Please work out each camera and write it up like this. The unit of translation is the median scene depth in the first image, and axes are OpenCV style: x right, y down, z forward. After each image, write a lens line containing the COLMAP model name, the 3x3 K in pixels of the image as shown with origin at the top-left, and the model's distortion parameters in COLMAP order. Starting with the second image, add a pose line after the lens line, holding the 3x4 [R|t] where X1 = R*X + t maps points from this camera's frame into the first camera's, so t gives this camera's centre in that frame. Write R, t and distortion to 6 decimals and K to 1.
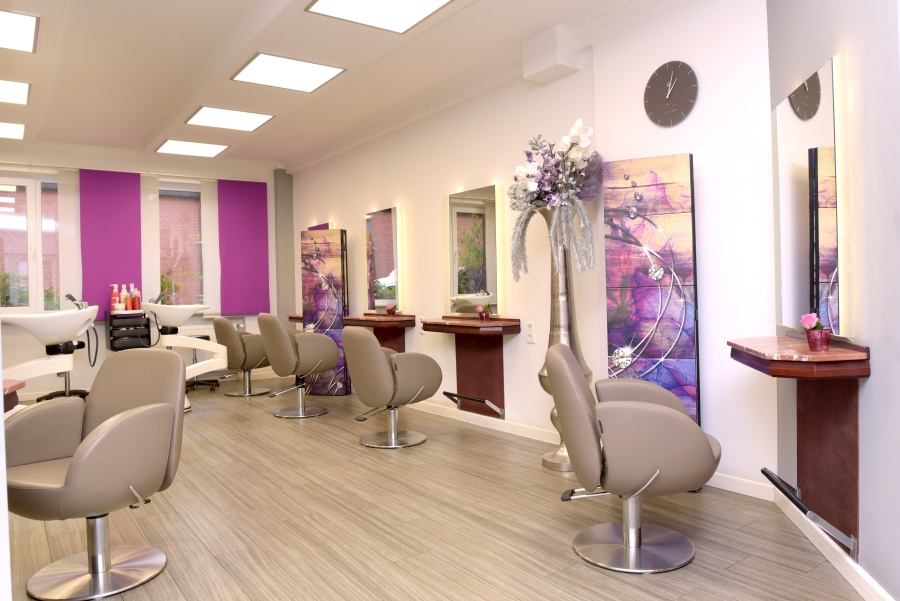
lens RADIAL K [[620.5, 0, 450.4], [0, 620.5, 292.4], [0, 0, 1]] dist [-0.065980, 0.035225]
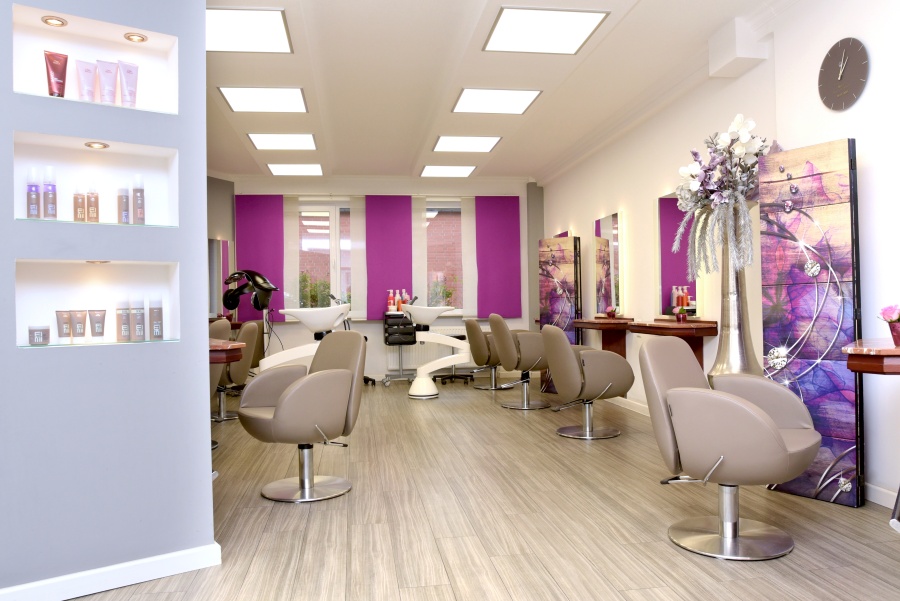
lens RADIAL K [[627.3, 0, 444.7], [0, 627.3, 301.8], [0, 0, 1]] dist [-0.069795, 0.032697]
pose [[0.885644, 0.006310, -0.464323, 0.232564], [-0.007033, 0.999975, 0.000176, 0.019087], [0.464312, 0.003109, 0.885666, -0.078978]]
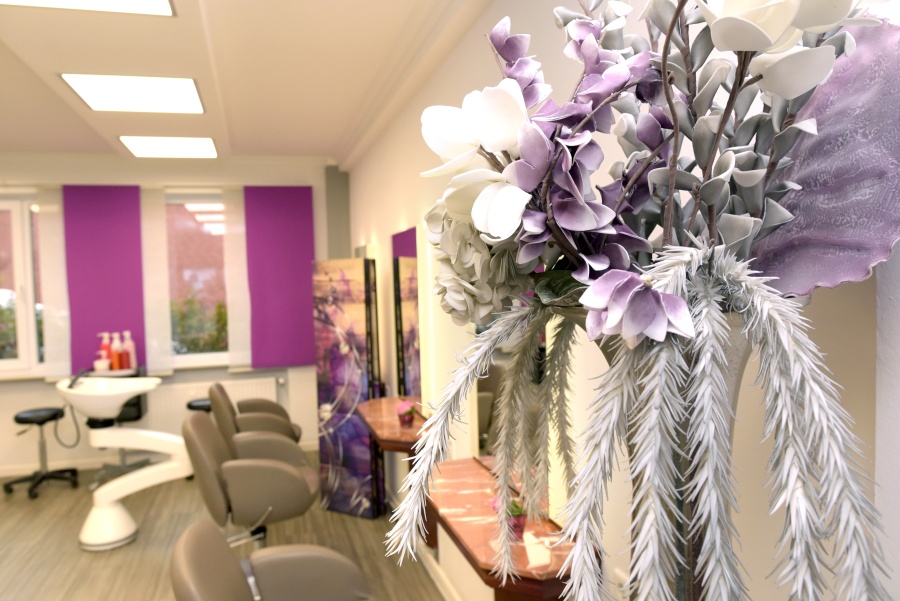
lens RADIAL K [[627.3, 0, 444.7], [0, 627.3, 301.8], [0, 0, 1]] dist [-0.069795, 0.032697]
pose [[0.956537, 0.000122, -0.291612, 0.164560], [0.009041, 0.999507, 0.030076, -0.146063], [0.291471, -0.031405, 0.956064, 0.791834]]
